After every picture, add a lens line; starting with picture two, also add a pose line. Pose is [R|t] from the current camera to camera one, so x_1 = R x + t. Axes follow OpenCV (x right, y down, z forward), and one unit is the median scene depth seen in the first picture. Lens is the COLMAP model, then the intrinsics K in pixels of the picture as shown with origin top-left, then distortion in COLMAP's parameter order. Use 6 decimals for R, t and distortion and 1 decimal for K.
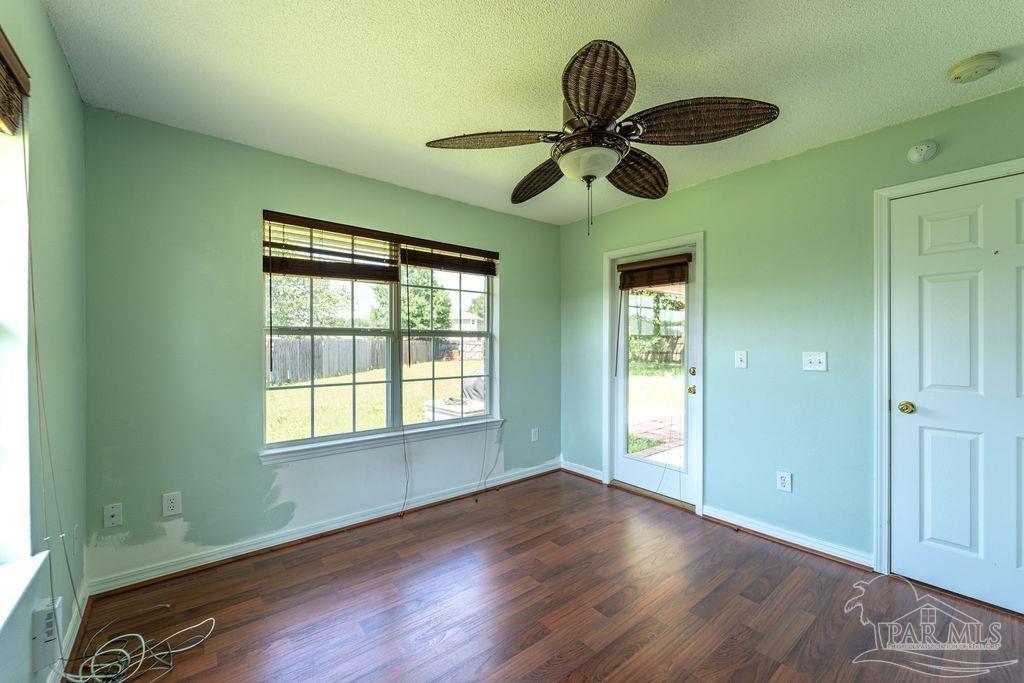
lens RADIAL K [[409.3, 0, 511.8], [0, 409.3, 343.8], [0, 0, 1]] dist [0.001578, -0.000059]
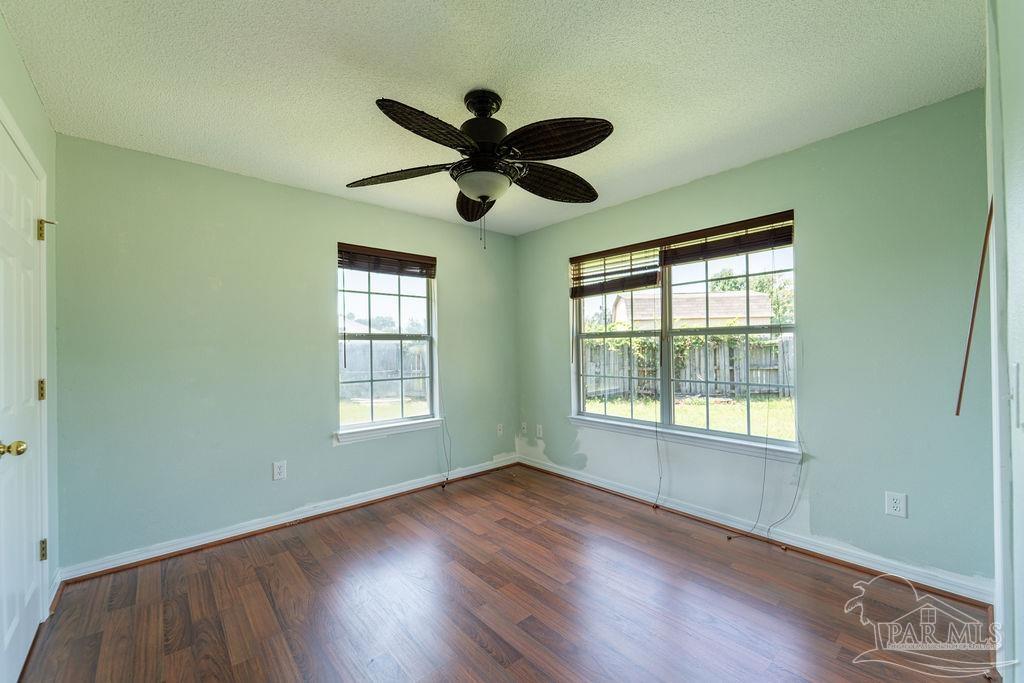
lens RADIAL K [[413.0, 0, 510.9], [0, 413.0, 344.4], [0, 0, 1]] dist [0.002182, -0.000201]
pose [[0.032581, -0.008651, -0.999432, 0.776899], [0.007548, 0.999936, -0.008409, 0.008427], [0.999441, -0.007270, 0.032644, 0.600216]]
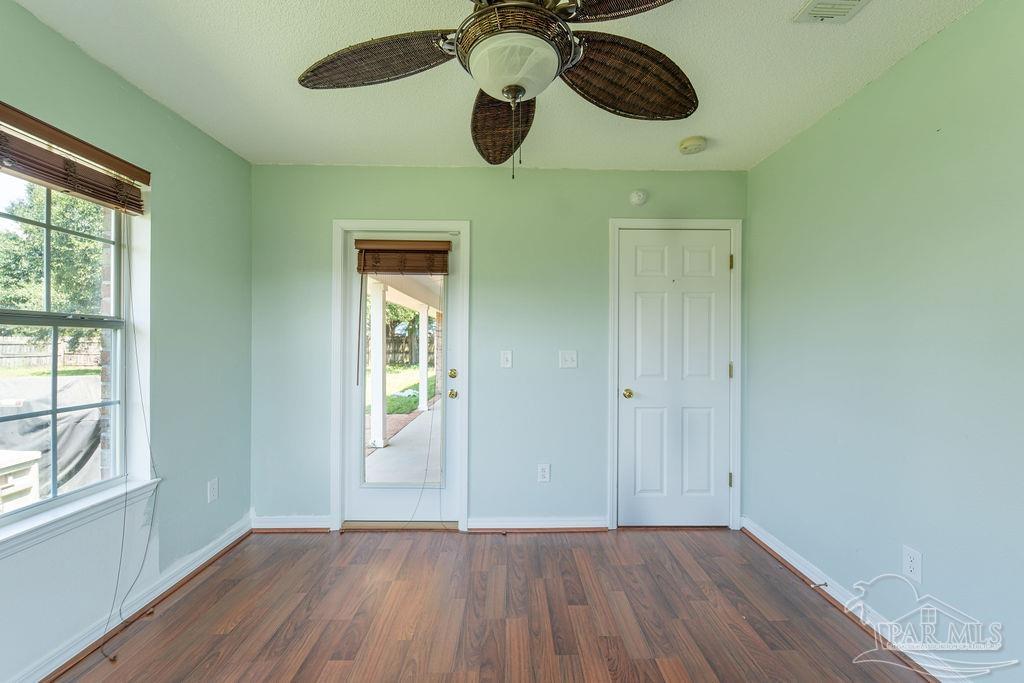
lens RADIAL K [[413.0, 0, 510.9], [0, 413.0, 344.4], [0, 0, 1]] dist [0.002182, -0.000201]
pose [[0.619532, 0.001628, 0.784970, -0.197564], [-0.005021, 0.999986, 0.001889, 0.000722], [-0.784955, -0.005112, 0.619531, 0.345287]]
